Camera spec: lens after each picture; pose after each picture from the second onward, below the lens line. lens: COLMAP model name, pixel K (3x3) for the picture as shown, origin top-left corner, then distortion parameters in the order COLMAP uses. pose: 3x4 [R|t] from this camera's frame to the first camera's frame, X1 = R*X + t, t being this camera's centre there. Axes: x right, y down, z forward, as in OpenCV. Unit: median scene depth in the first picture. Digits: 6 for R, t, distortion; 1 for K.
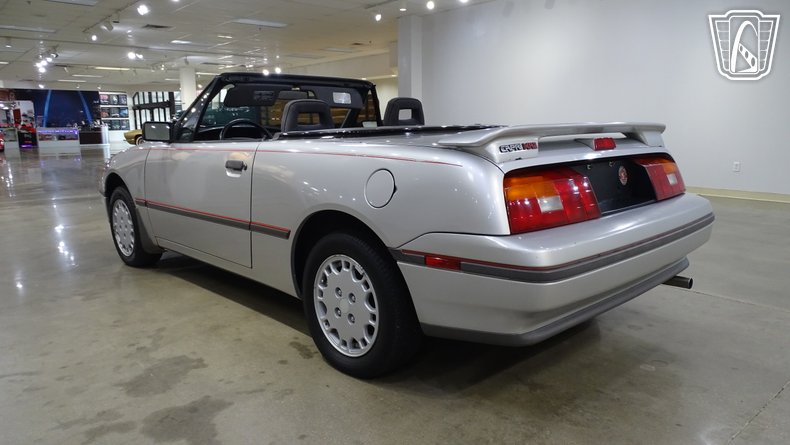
lens RADIAL K [[575.6, 0, 396.2], [0, 575.6, 214.0], [0, 0, 1]] dist [0.168006, 0.003085]
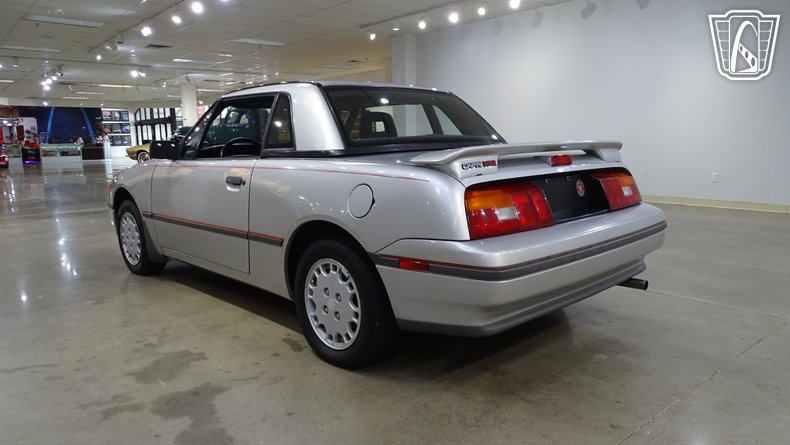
lens RADIAL K [[583.1, 0, 395.0], [0, 583.1, 222.5], [0, 0, 1]] dist [0.206621, -0.002616]
pose [[0.999969, -0.003546, -0.007009, 0.032936], [0.003474, 0.999941, -0.010251, 0.008768], [0.007045, 0.010226, 0.999923, -0.110438]]
